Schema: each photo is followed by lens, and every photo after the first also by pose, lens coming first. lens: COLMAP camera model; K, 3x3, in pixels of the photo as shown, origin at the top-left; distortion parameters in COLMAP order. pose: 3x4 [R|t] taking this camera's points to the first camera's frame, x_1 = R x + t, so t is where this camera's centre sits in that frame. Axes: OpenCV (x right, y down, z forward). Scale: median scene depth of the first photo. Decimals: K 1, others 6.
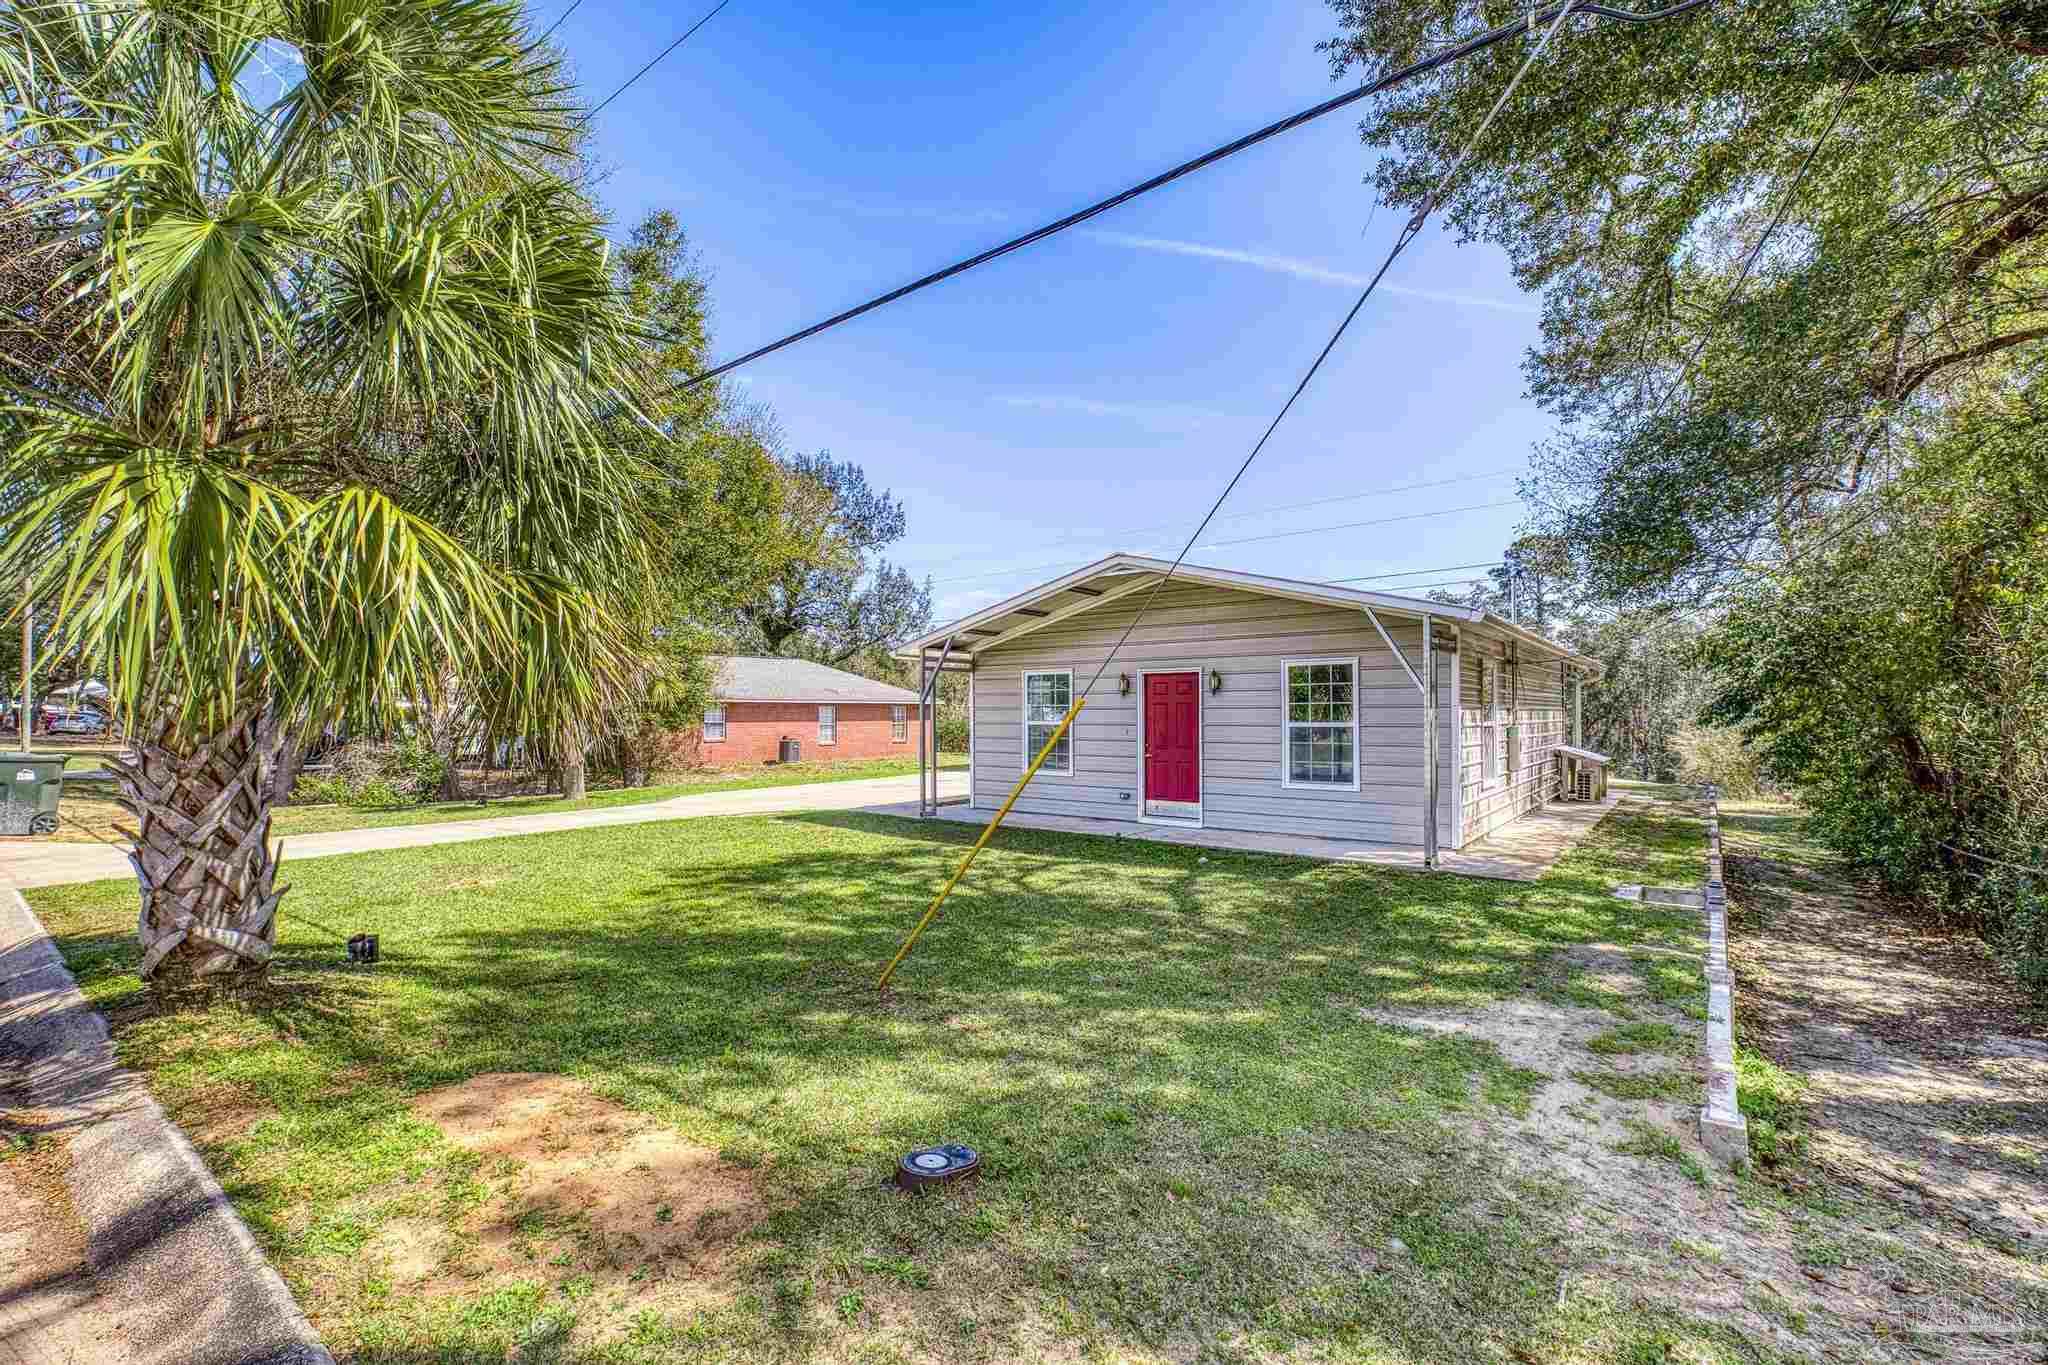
lens RADIAL K [[867.0, 0, 1022.0], [0, 867.0, 684.6], [0, 0, 1]] dist [0.004965, -0.001192]
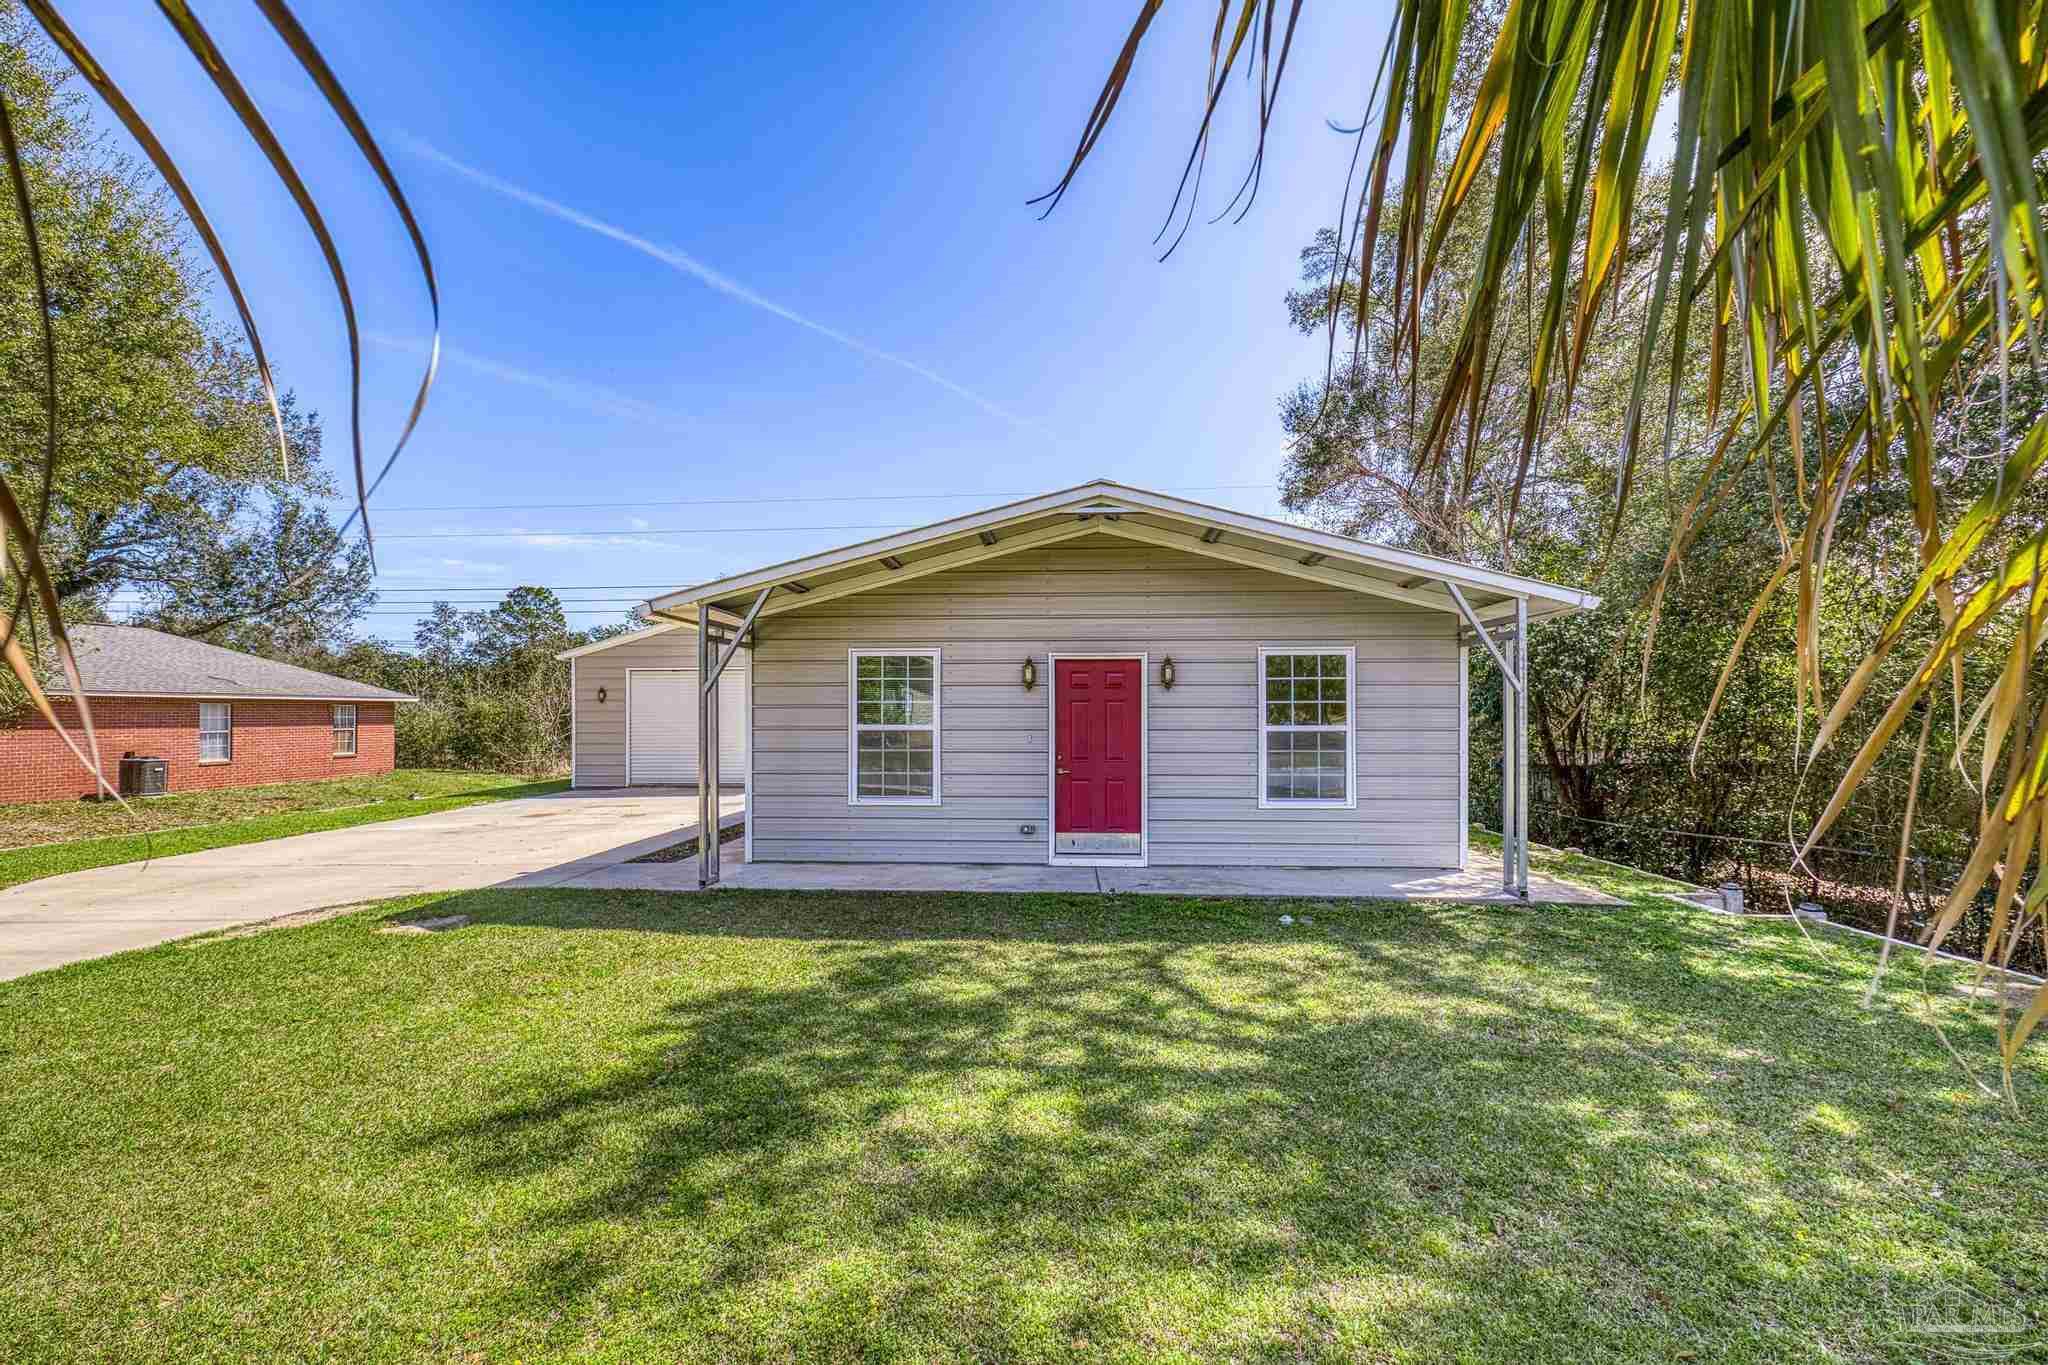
lens RADIAL K [[867.0, 0, 1023.2], [0, 867.0, 694.5], [0, 0, 1]] dist [0.004965, -0.001192]
pose [[0.822725, 0.012533, 0.568301, -0.294279], [-0.018192, 0.999825, 0.004287, 0.014206], [-0.568148, -0.013865, 0.822810, 0.420824]]
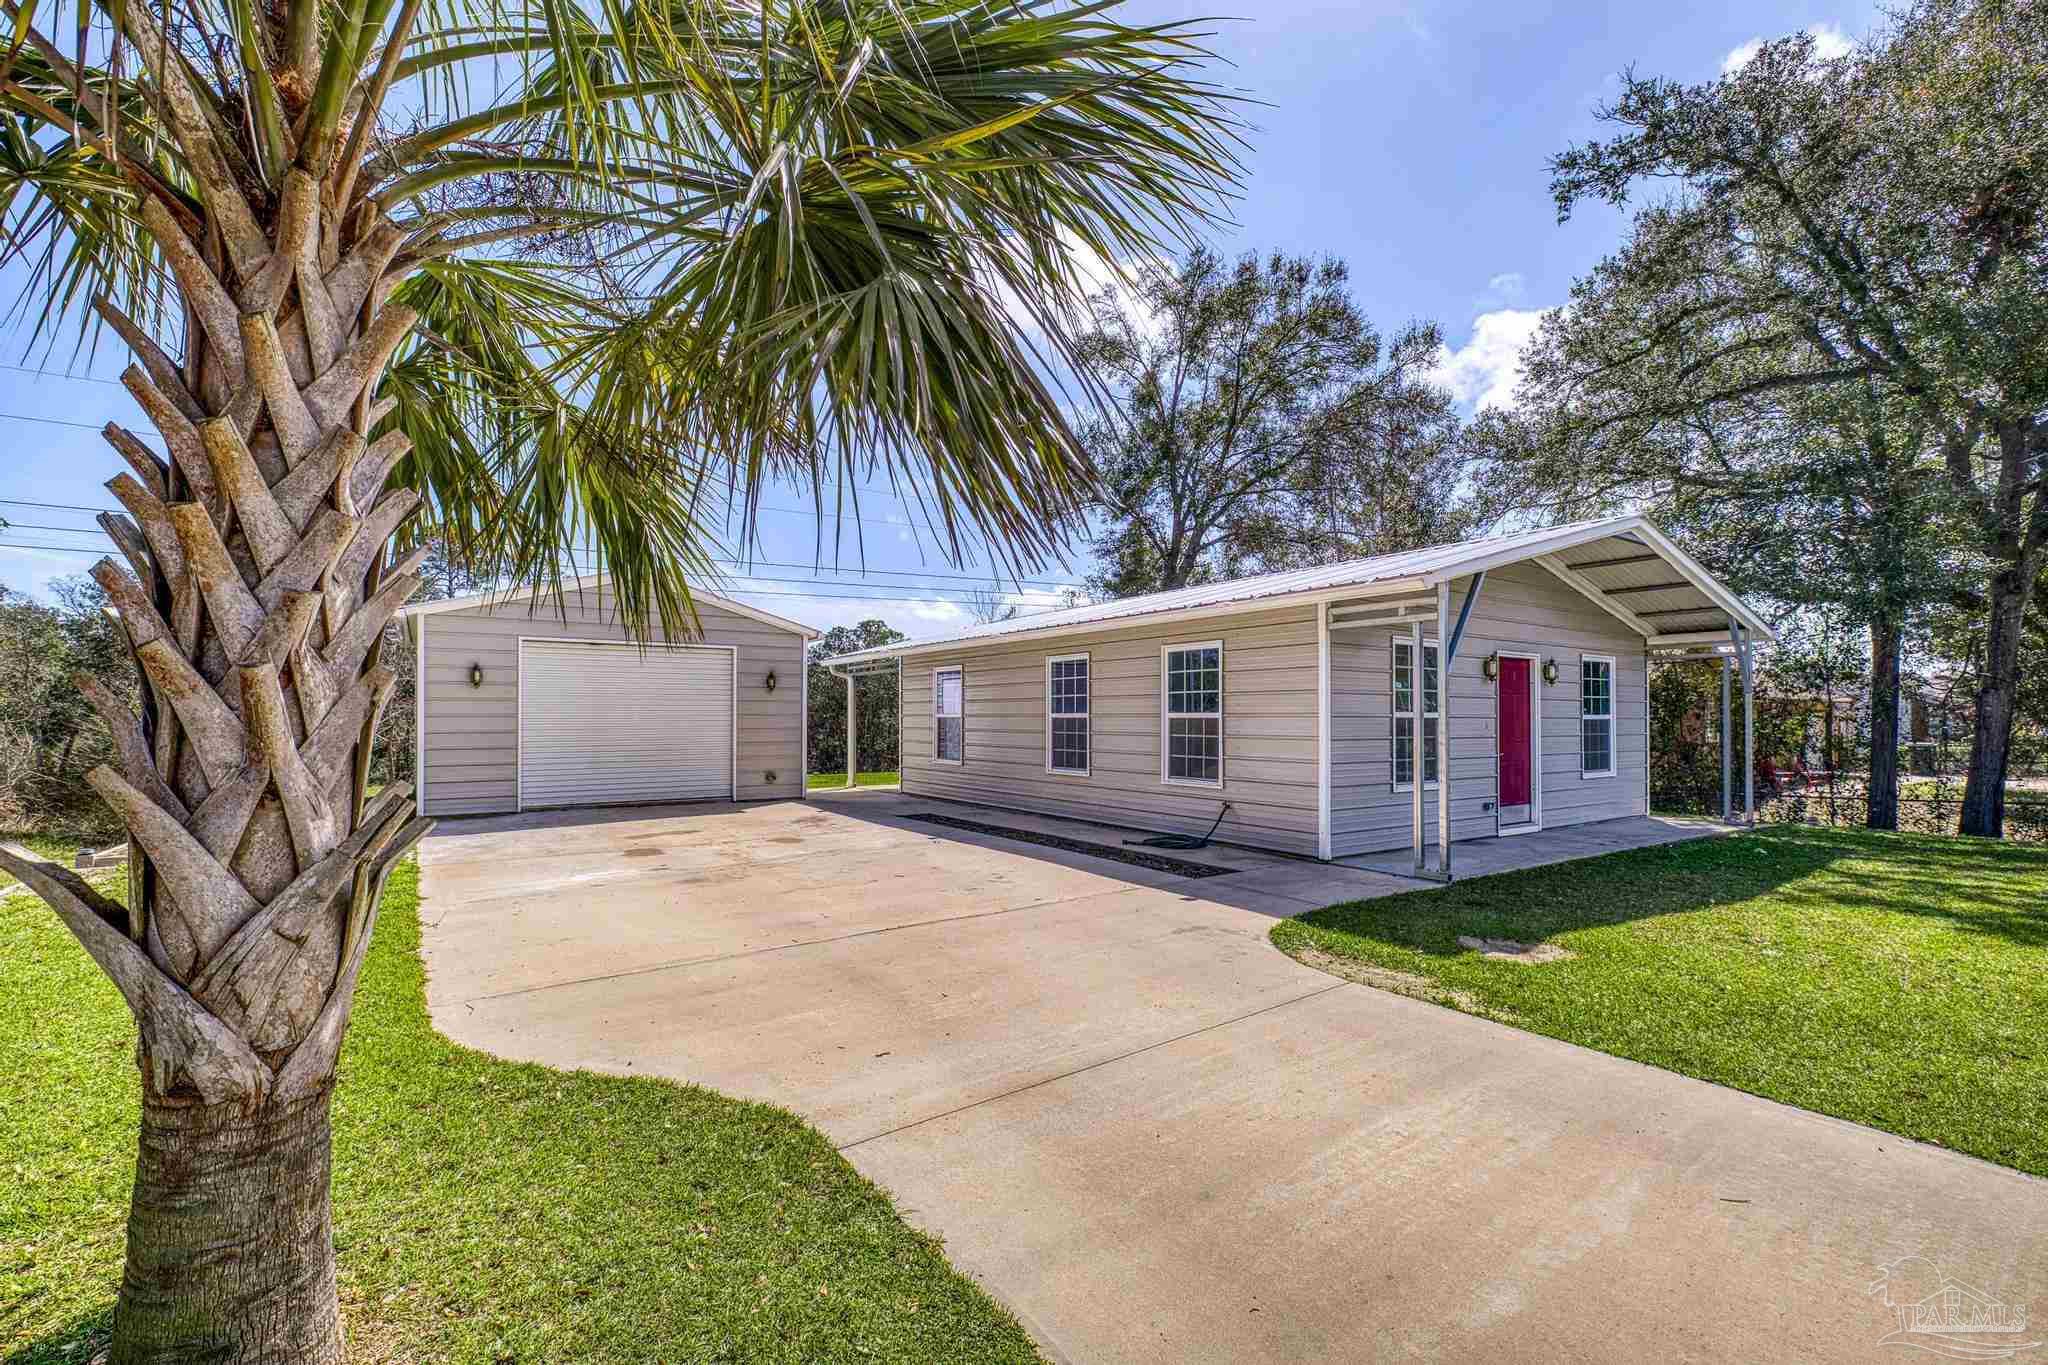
lens RADIAL K [[867.0, 0, 1019.6], [0, 867.0, 697.3], [0, 0, 1]] dist [0.004965, -0.001192]
pose [[0.315850, 0.021546, 0.948564, -0.794272], [-0.033308, 0.999378, -0.011610, 0.051140], [-0.948224, -0.027927, 0.316372, 1.170444]]
